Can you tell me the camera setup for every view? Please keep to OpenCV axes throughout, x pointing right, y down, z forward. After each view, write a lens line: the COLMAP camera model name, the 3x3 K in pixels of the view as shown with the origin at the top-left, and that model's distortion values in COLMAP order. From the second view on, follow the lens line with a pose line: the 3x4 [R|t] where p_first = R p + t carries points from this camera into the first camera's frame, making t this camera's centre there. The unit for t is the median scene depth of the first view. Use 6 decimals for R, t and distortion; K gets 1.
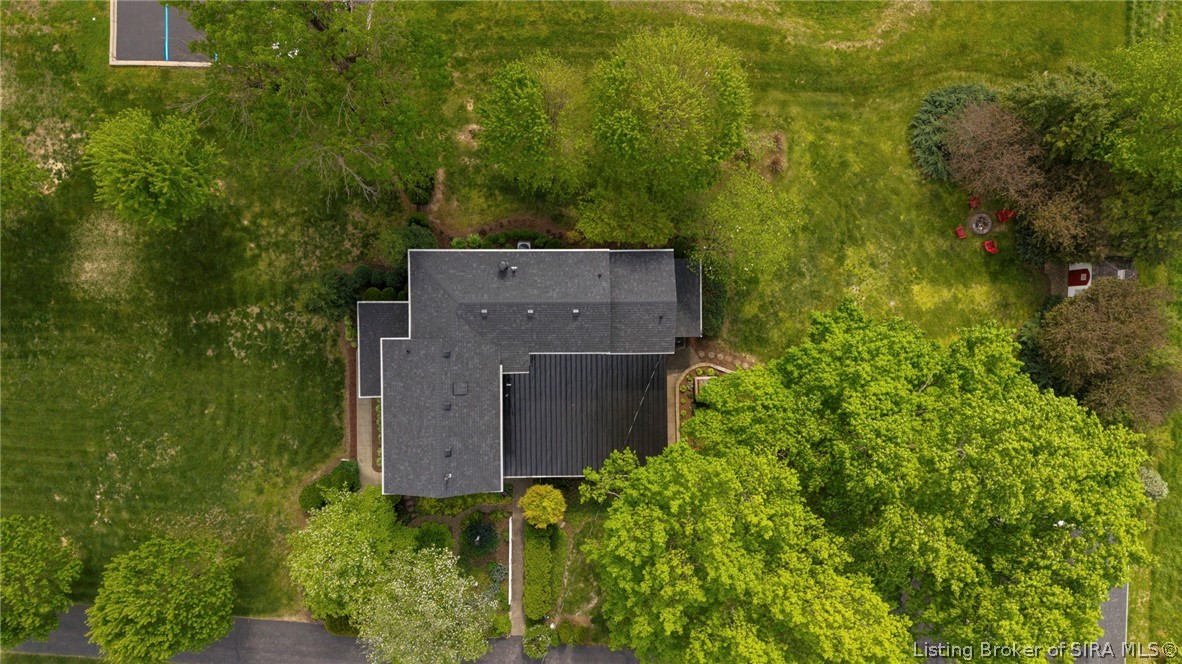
lens RADIAL K [[813.3, 0, 591.0], [0, 813.3, 332.0], [0, 0, 1]] dist [-0.006079, -0.002117]
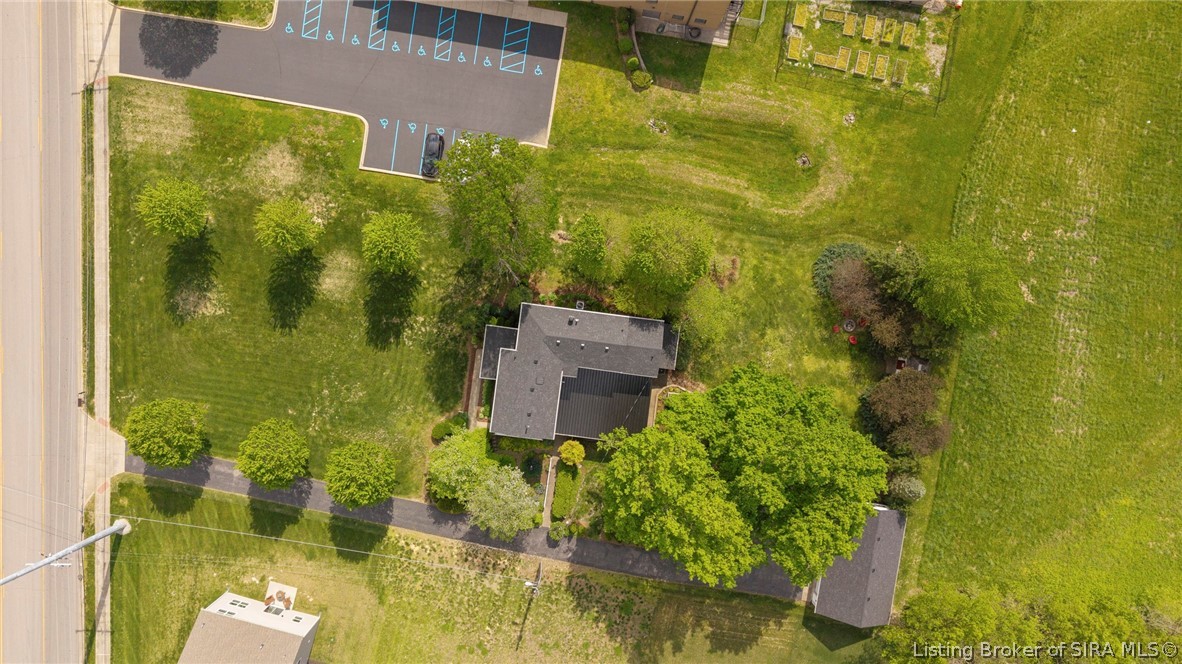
lens RADIAL K [[798.0, 0, 591.0], [0, 798.0, 332.0], [0, 0, 1]] dist [0.013440, -0.003630]
pose [[0.990727, 0.135850, -0.002288, -0.048091], [-0.135850, 0.990729, -0.000173, -0.048839], [0.002243, 0.000482, 0.999997, -0.699281]]
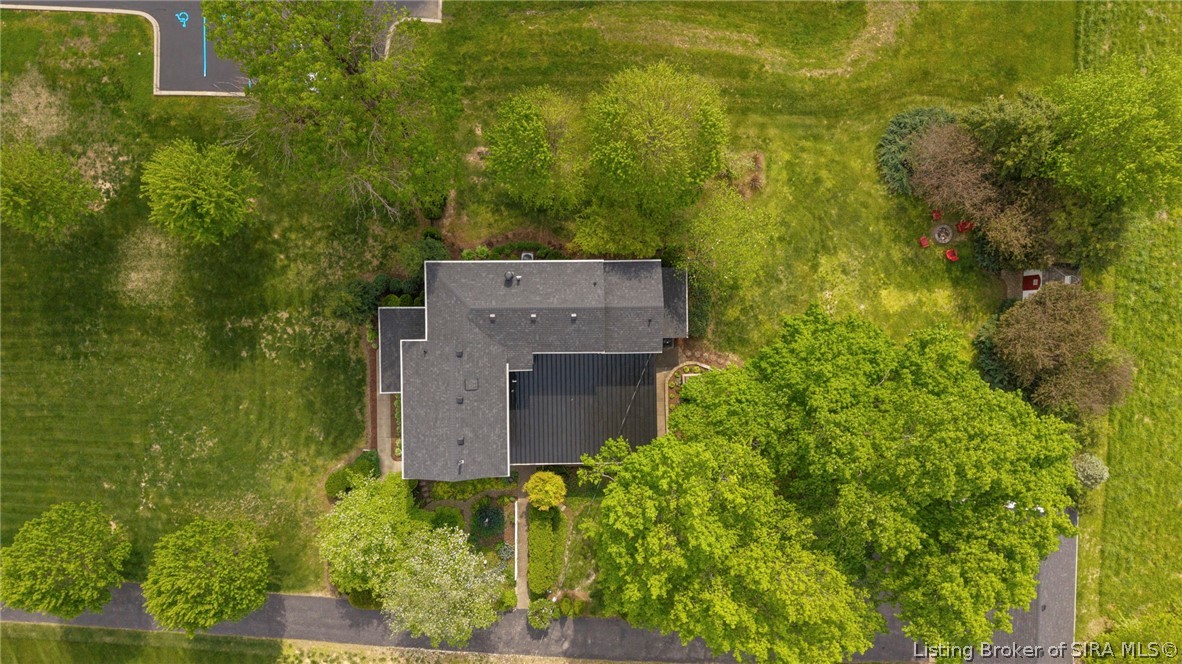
lens RADIAL K [[813.3, 0, 591.0], [0, 813.3, 332.0], [0, 0, 1]] dist [-0.006079, -0.002117]
pose [[0.999987, -0.003811, -0.003337, 0.007485], [0.003806, 0.999992, -0.001494, -0.000776], [0.003343, 0.001482, 0.999993, -0.106460]]
